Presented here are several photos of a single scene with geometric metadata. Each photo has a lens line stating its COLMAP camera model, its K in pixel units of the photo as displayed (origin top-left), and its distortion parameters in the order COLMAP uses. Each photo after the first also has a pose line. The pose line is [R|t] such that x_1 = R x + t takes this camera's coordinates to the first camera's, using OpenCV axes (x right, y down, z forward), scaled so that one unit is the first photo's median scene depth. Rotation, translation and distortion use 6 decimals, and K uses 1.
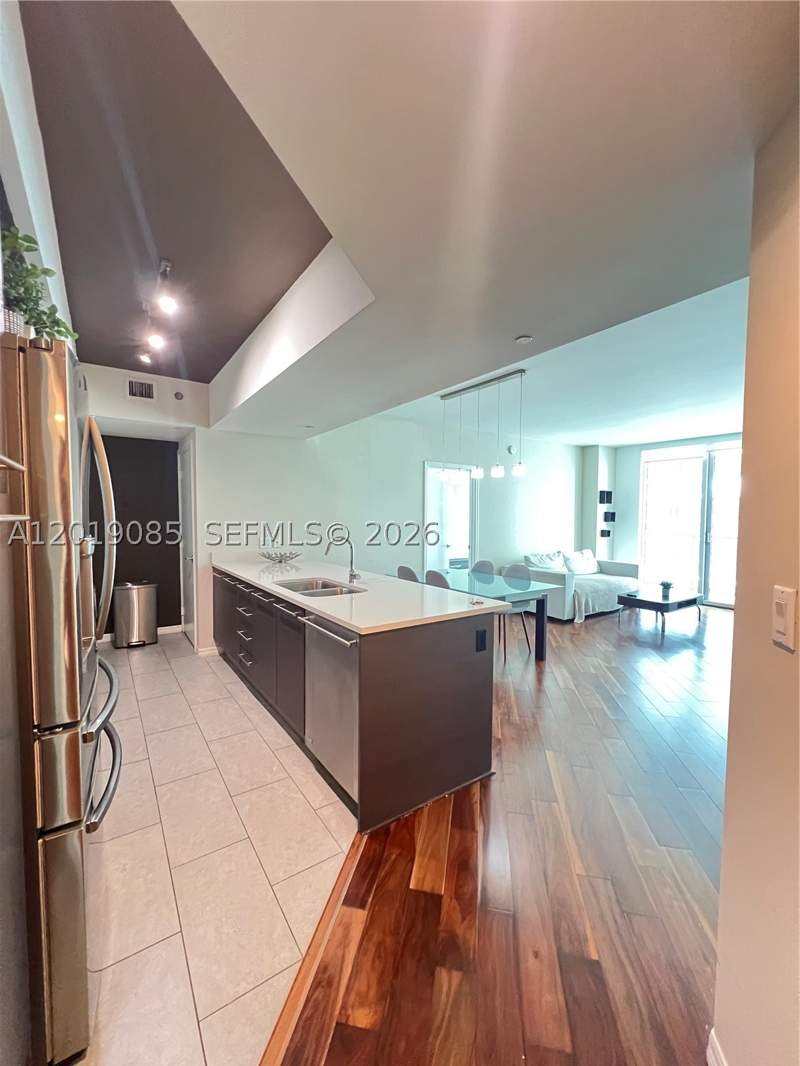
lens RADIAL K [[427.5, 0, 401.5], [0, 427.5, 535.6], [0, 0, 1]] dist [0.000889, 0.000055]
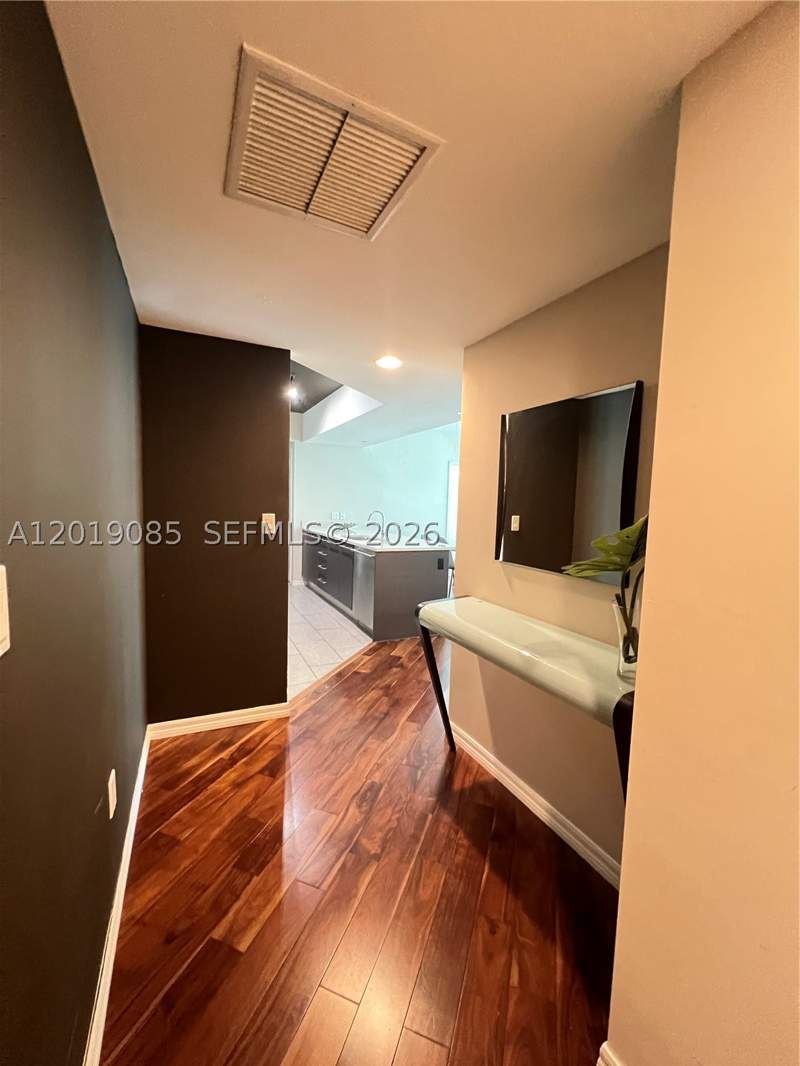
lens RADIAL K [[427.5, 0, 399.6], [0, 427.5, 532.5], [0, 0, 1]] dist [0.000889, 0.000055]
pose [[0.987299, 0.036899, -0.154526, 0.345116], [-0.033498, 0.999137, 0.024556, 0.068902], [0.155298, -0.019068, 0.987684, -1.104928]]
